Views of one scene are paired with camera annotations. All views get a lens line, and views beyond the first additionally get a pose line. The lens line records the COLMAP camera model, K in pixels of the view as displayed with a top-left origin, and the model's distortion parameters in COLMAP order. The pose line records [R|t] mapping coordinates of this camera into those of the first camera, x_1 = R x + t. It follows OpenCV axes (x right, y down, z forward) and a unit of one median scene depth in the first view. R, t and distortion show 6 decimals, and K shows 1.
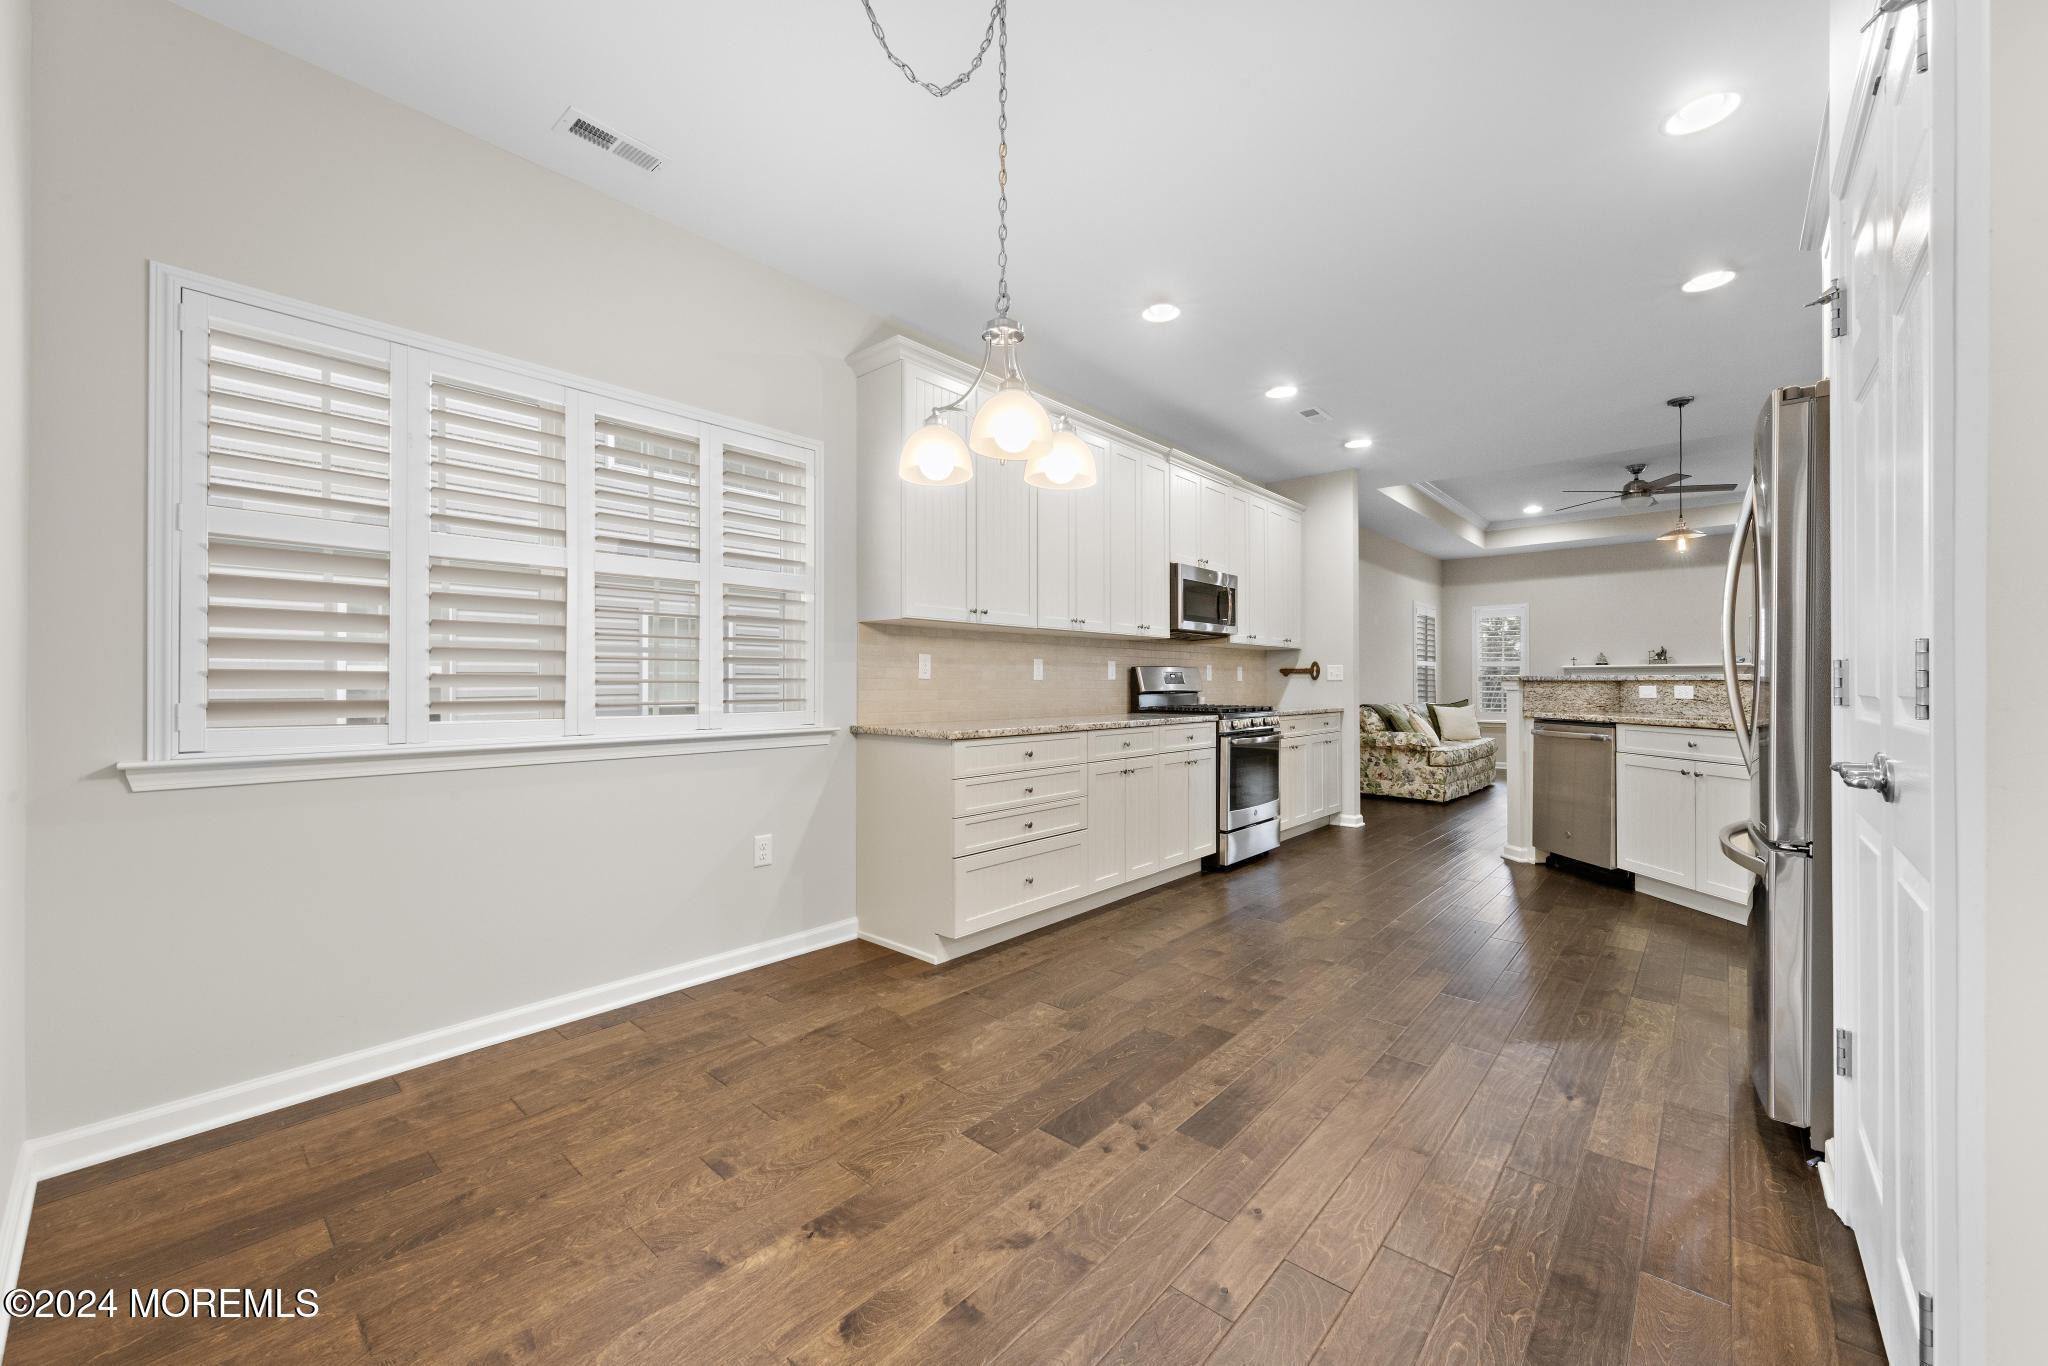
lens RADIAL K [[788.0, 0, 1026.1], [0, 788.0, 675.9], [0, 0, 1]] dist [0.001331, 0.000979]
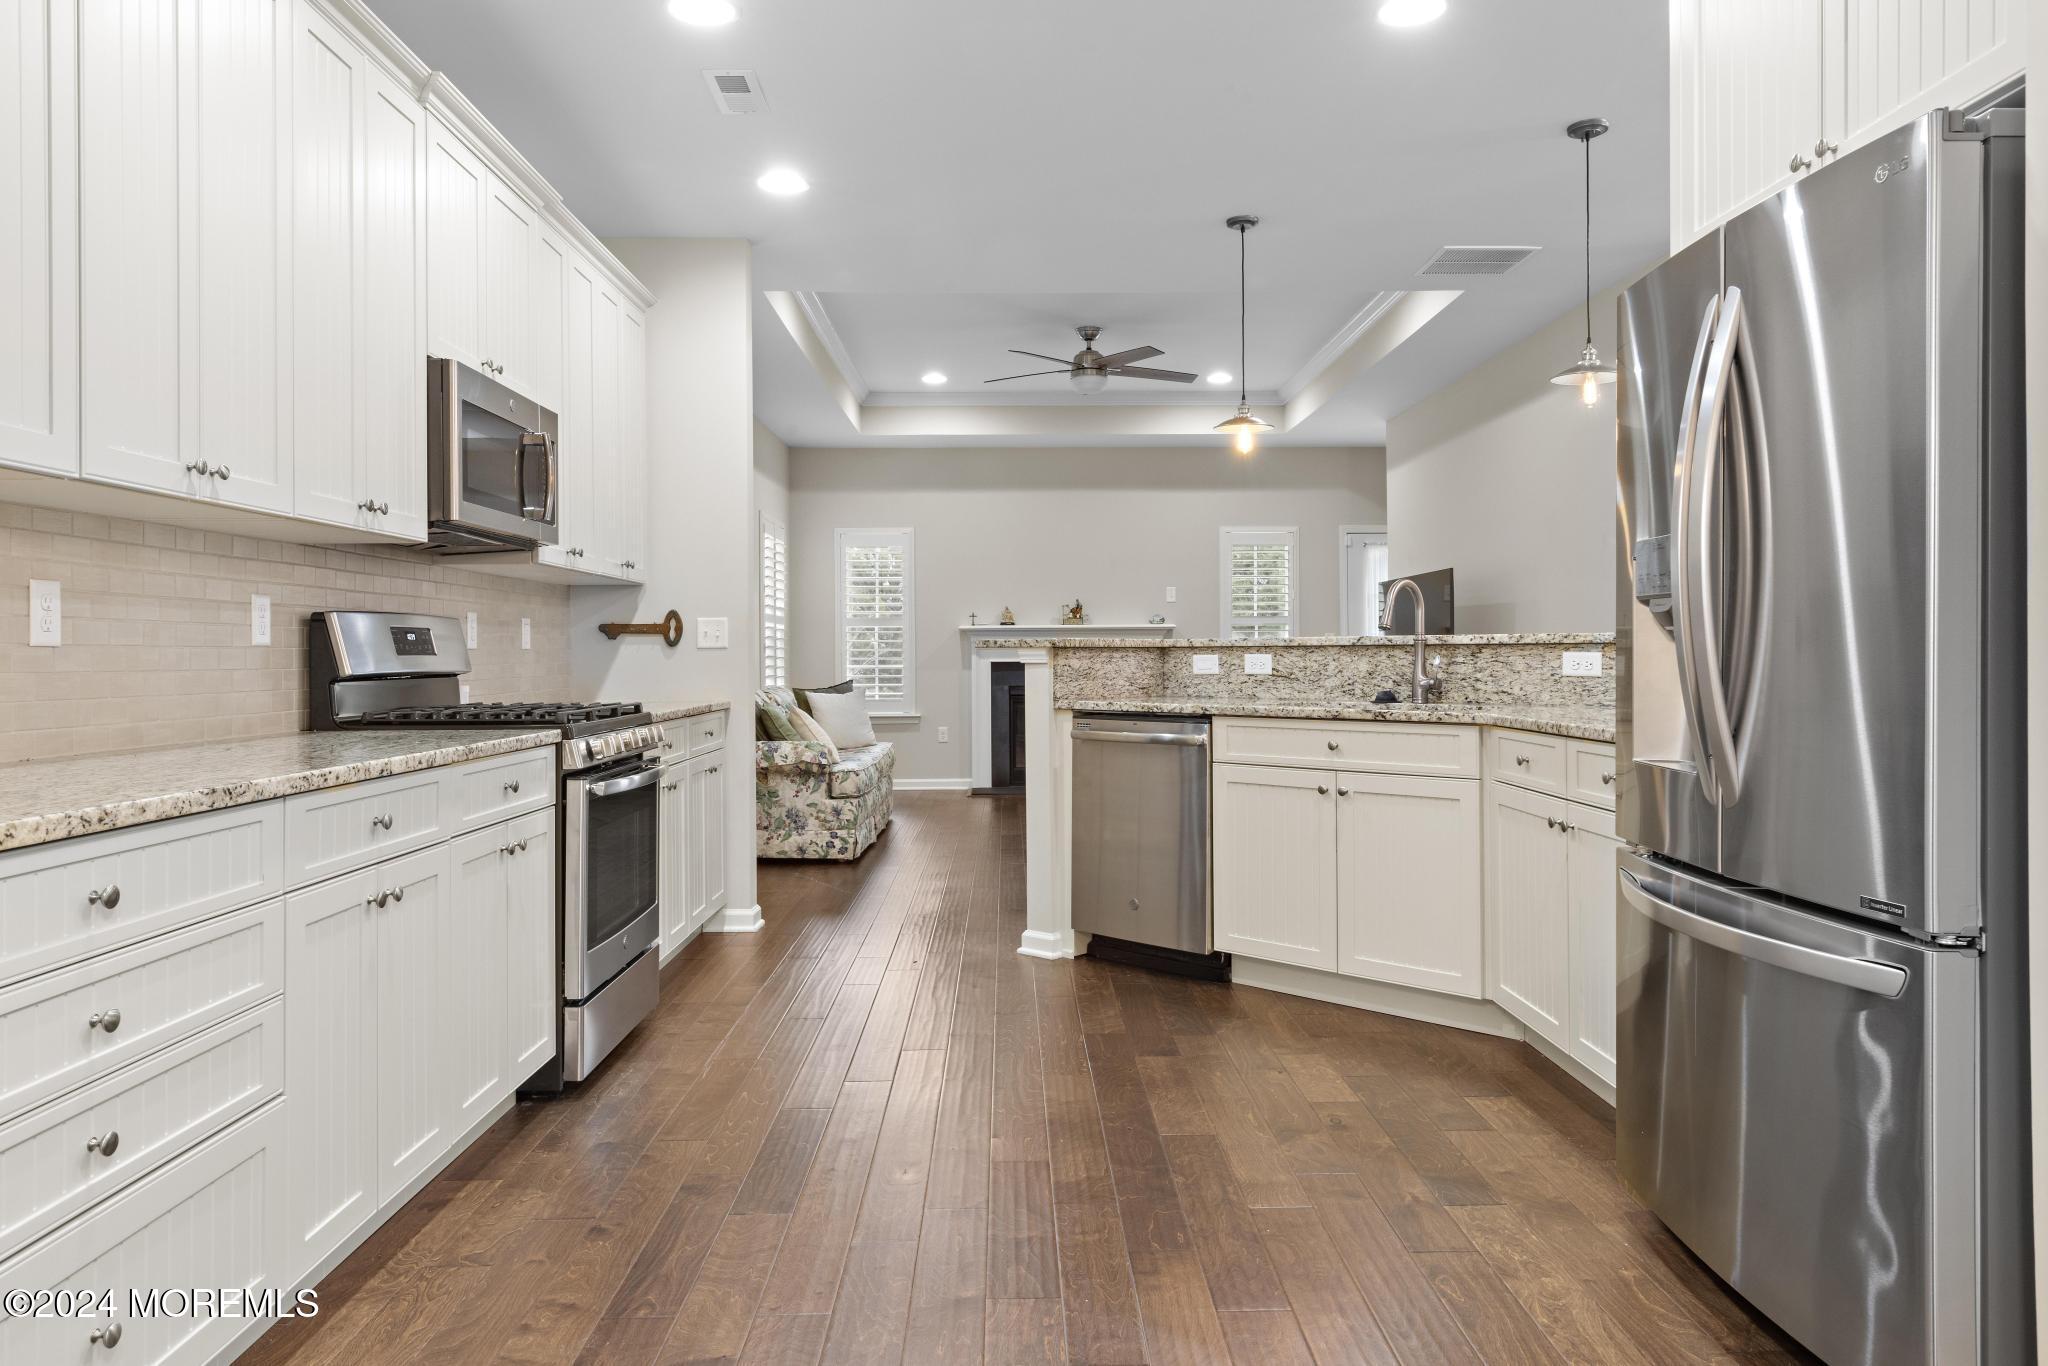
lens RADIAL K [[1342.2, 0, 1034.3], [0, 1342.2, 644.0], [0, 0, 1]] dist [0.009840, -0.002497]
pose [[0.735181, 0.000972, 0.677870, -0.055146], [-0.001570, 0.999999, 0.000269, 0.003677], [-0.677869, -0.001262, 0.735182, 0.279879]]
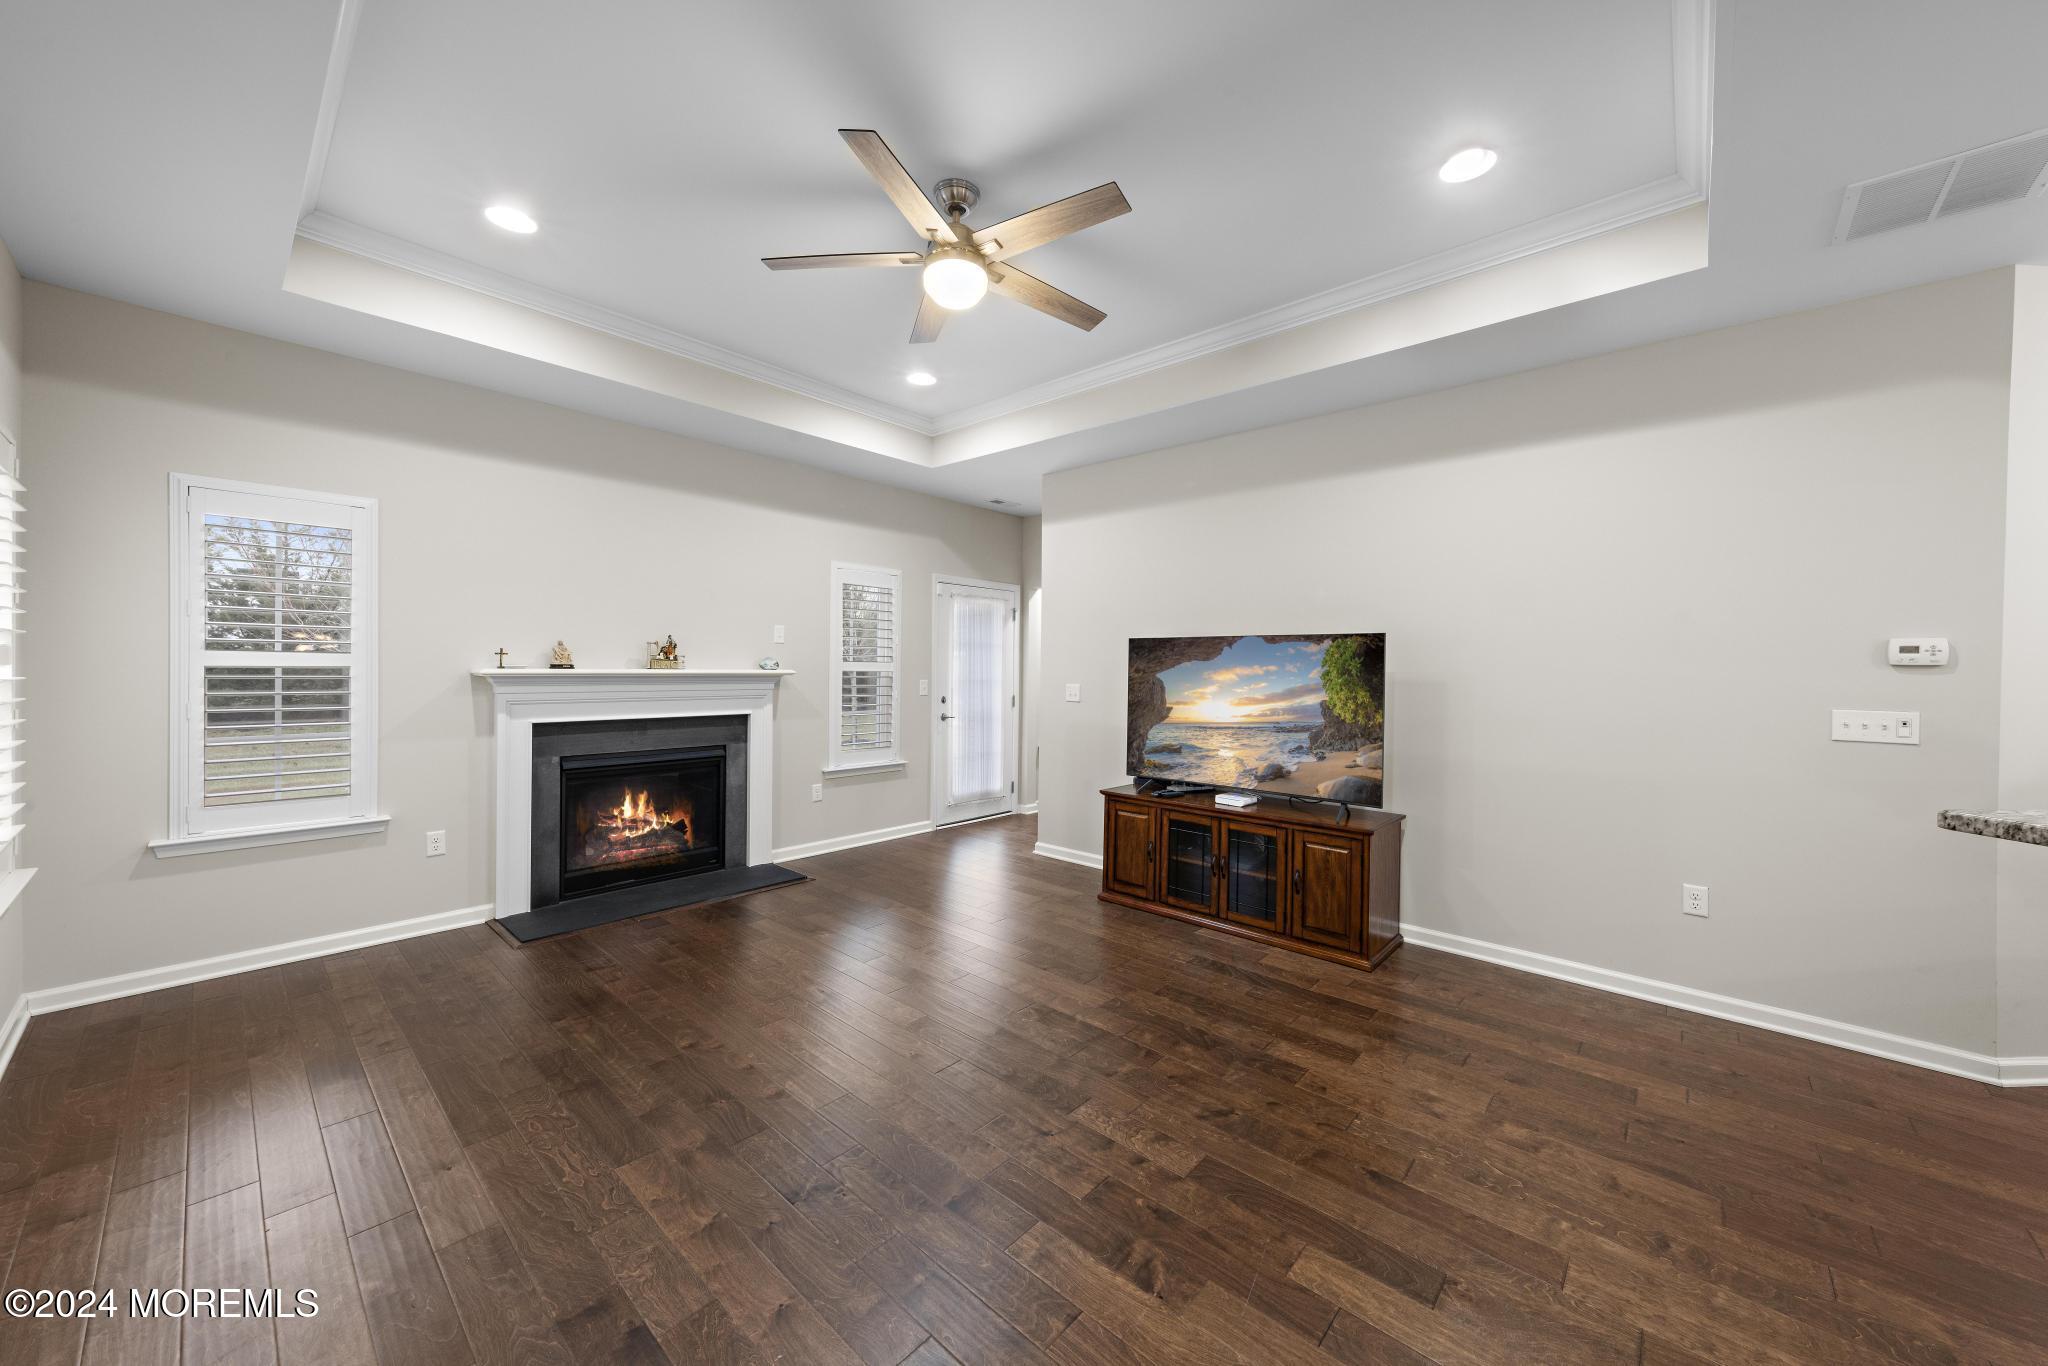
lens RADIAL K [[751.0, 0, 1037.5], [0, 751.0, 682.5], [0, 0, 1]] dist [0.001591, 0.000022]
pose [[0.002187, -0.013768, 0.999903, 0.576265], [-0.017690, 0.999748, 0.013804, -0.032025], [-0.999841, -0.017718, 0.001943, 1.409412]]
